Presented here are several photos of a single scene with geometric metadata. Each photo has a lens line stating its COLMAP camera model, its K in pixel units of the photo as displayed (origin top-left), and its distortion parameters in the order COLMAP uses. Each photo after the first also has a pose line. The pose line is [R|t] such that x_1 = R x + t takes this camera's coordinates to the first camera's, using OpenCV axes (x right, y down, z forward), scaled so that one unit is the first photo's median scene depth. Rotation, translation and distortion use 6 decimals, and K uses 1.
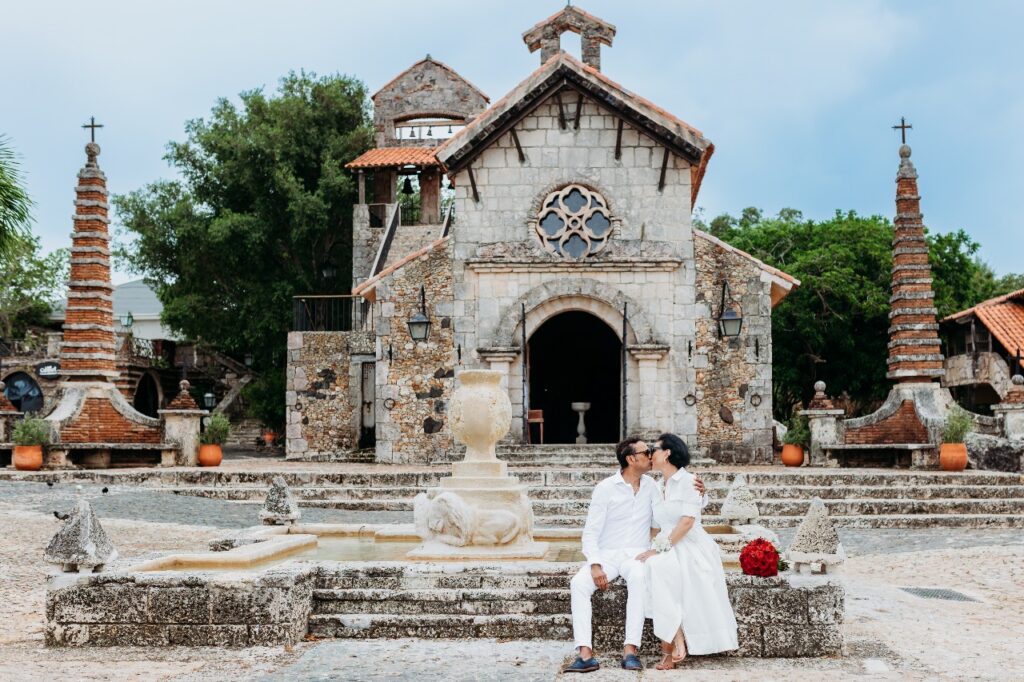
lens RADIAL K [[1083.8, 0, 574.3], [0, 1083.8, 381.5], [0, 0, 1]] dist [0.003242, 0.000000]
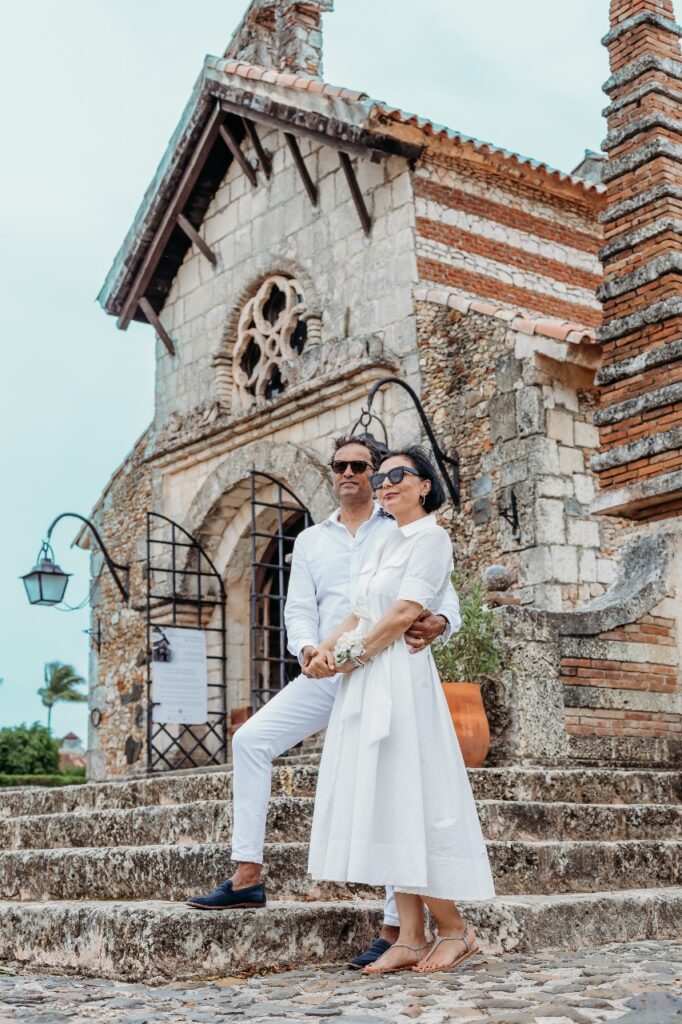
lens RADIAL K [[1465.7, 0, 338.0], [0, 1465.7, 512.2], [0, 0, 1]] dist [-0.000903, 0.000000]
pose [[0.632769, -0.185931, -0.751686, 0.566543], [0.061722, 0.979766, -0.190390, 0.074443], [0.771876, 0.074077, 0.631442, 0.603006]]
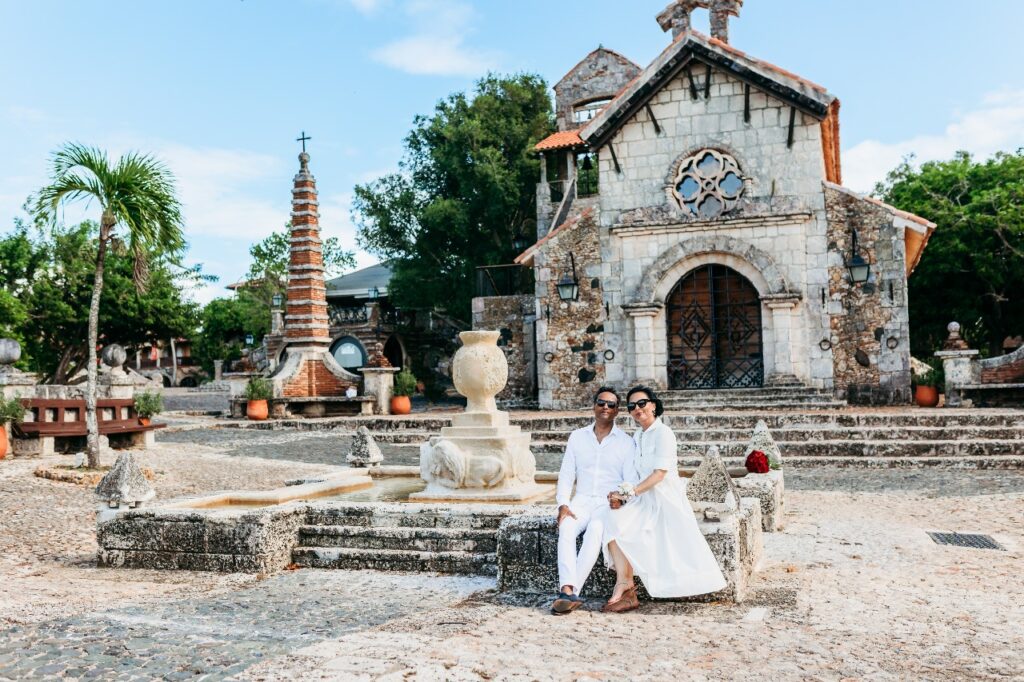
lens RADIAL K [[963.9, 0, 513.0], [0, 963.9, 340.0], [0, 0, 1]] dist [-0.000582, 0.000000]
pose [[0.955438, -0.035707, -0.293025, 0.094020], [0.037895, 0.999280, 0.001791, -0.000776], [0.292750, -0.012815, 0.956103, 0.022554]]
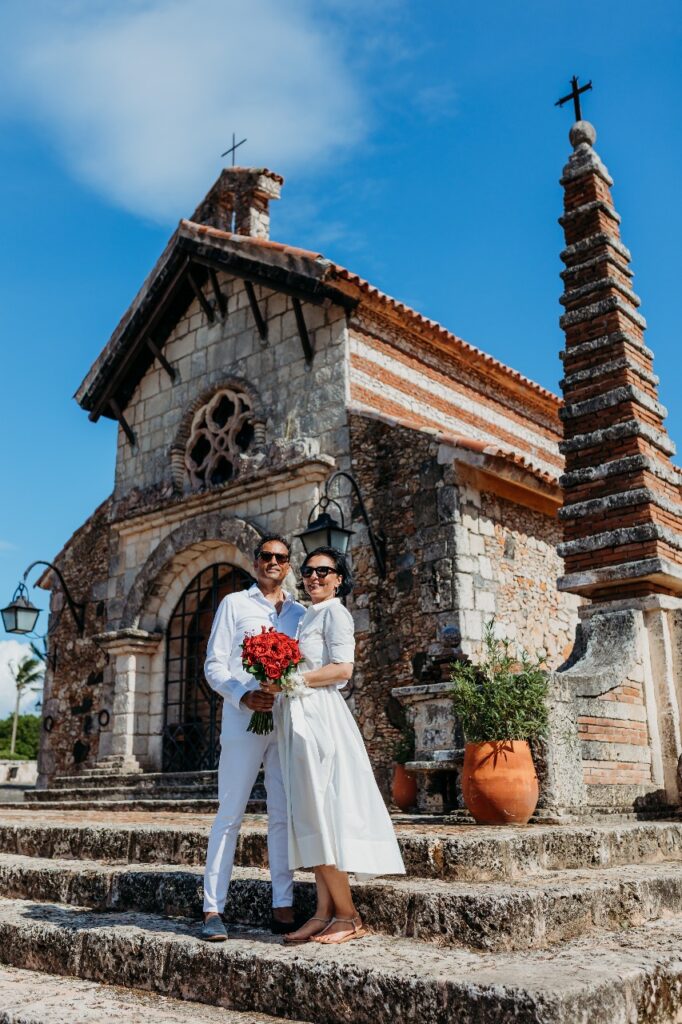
lens RADIAL K [[963.9, 0, 340.6], [0, 963.9, 515.3], [0, 0, 1]] dist [-0.000582, 0.000000]
pose [[0.771813, -0.182634, -0.609057, 0.441786], [0.041584, 0.970309, -0.238265, 0.049872], [0.634489, 0.158569, 0.756492, 0.616854]]
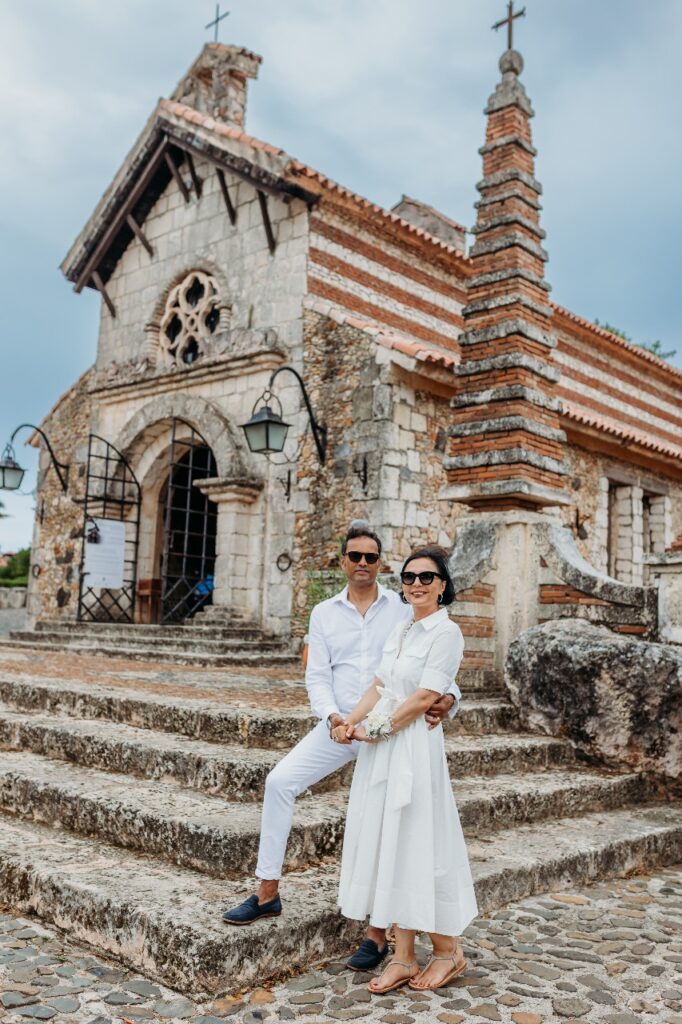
lens RADIAL K [[963.9, 0, 339.1], [0, 963.9, 512.6], [0, 0, 1]] dist [-0.000582, 0.000000]
pose [[0.758924, -0.043513, -0.649724, 0.514901], [-0.011582, 0.996705, -0.080279, 0.034070], [0.651077, 0.068450, 0.755919, 0.605268]]
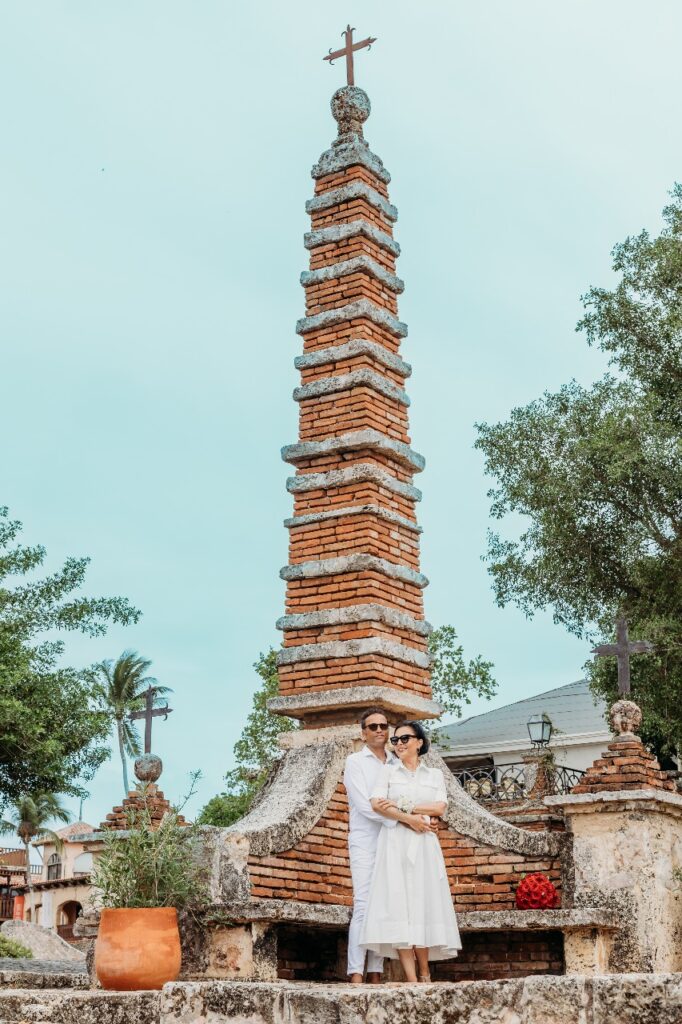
lens RADIAL K [[1665.6, 0, 345.7], [0, 1665.6, 515.5], [0, 0, 1]] dist [0.032567, 0.000000]
pose [[0.858571, -0.147991, -0.490872, -0.186065], [0.026345, 0.968904, -0.246032, 0.061086], [0.512018, 0.198304, 0.835771, 0.548748]]
